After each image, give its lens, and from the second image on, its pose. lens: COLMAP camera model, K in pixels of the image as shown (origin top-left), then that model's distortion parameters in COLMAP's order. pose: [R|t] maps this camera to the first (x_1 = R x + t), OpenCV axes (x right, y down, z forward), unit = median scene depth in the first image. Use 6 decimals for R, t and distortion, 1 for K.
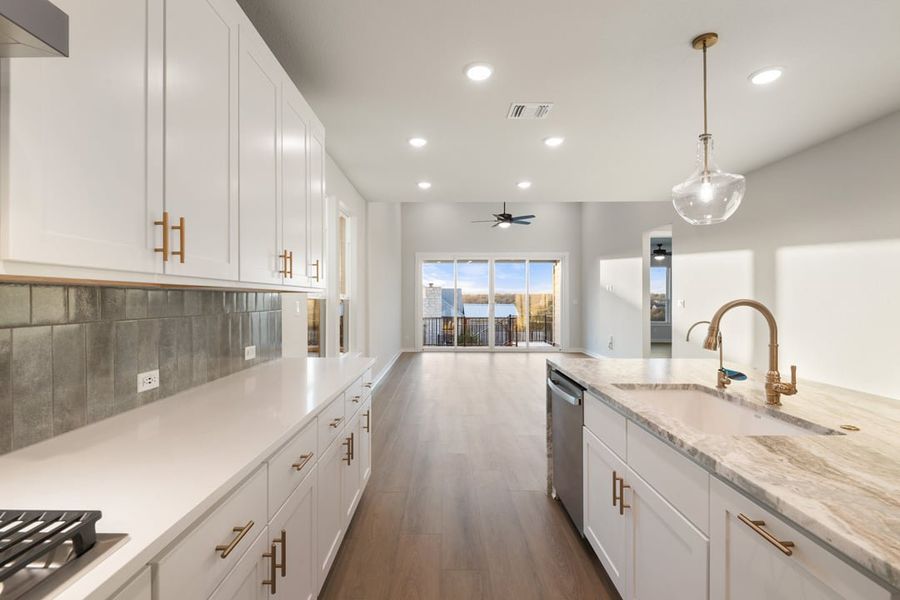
lens RADIAL K [[408.1, 0, 447.5], [0, 408.1, 300.6], [0, 0, 1]] dist [0.005467, -0.008834]
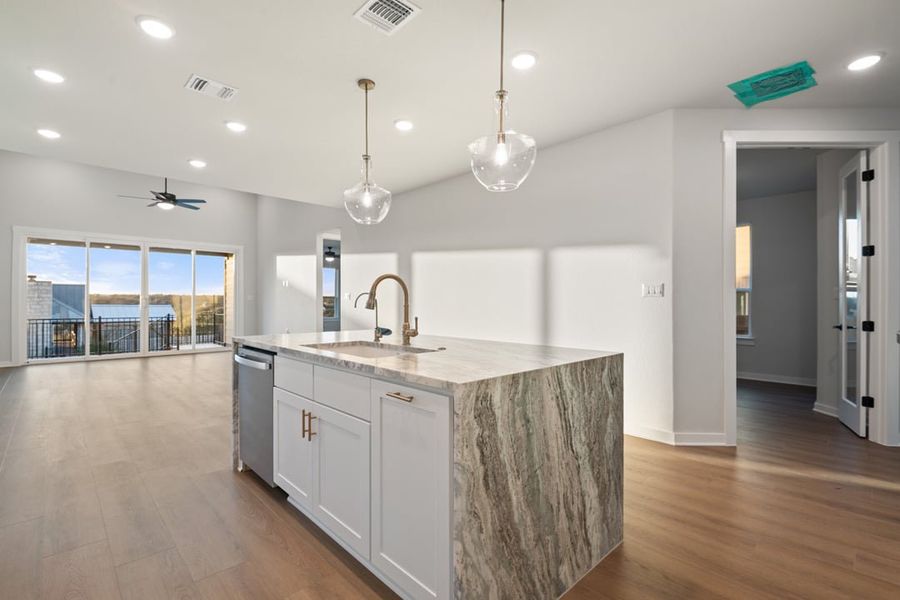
lens RADIAL K [[408.1, 0, 447.5], [0, 408.1, 300.6], [0, 0, 1]] dist [0.005467, -0.008834]
pose [[0.723602, 0.001530, 0.690216, -0.088786], [0.001457, 0.999992, -0.003743, 0.067159], [-0.690216, 0.003714, 0.723594, -0.132517]]
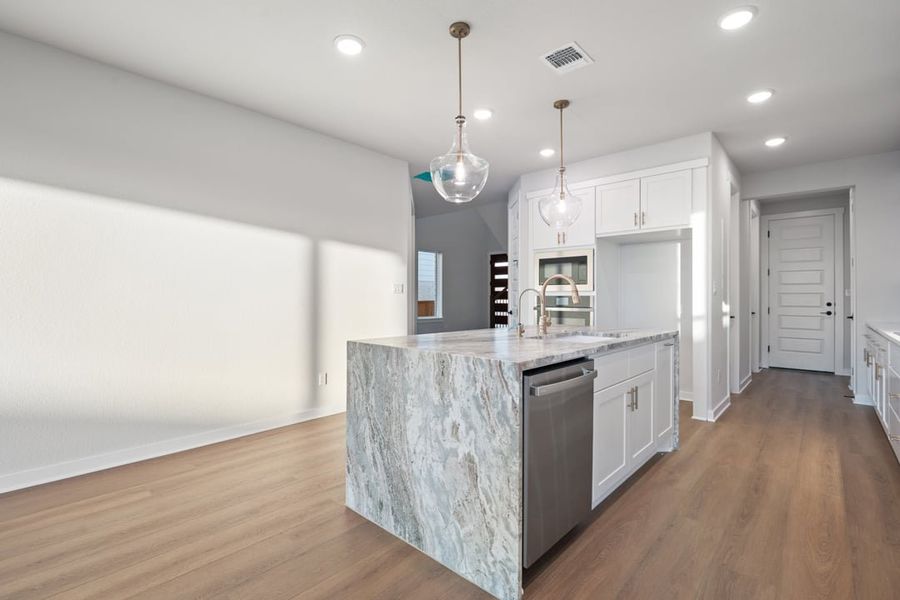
lens RADIAL K [[408.1, 0, 447.5], [0, 408.1, 300.6], [0, 0, 1]] dist [0.005467, -0.008834]
pose [[-0.733745, -0.004734, 0.679408, -0.070156], [-0.000768, 0.999981, 0.006139, 0.066413], [-0.679425, 0.003983, -0.733735, 1.775455]]
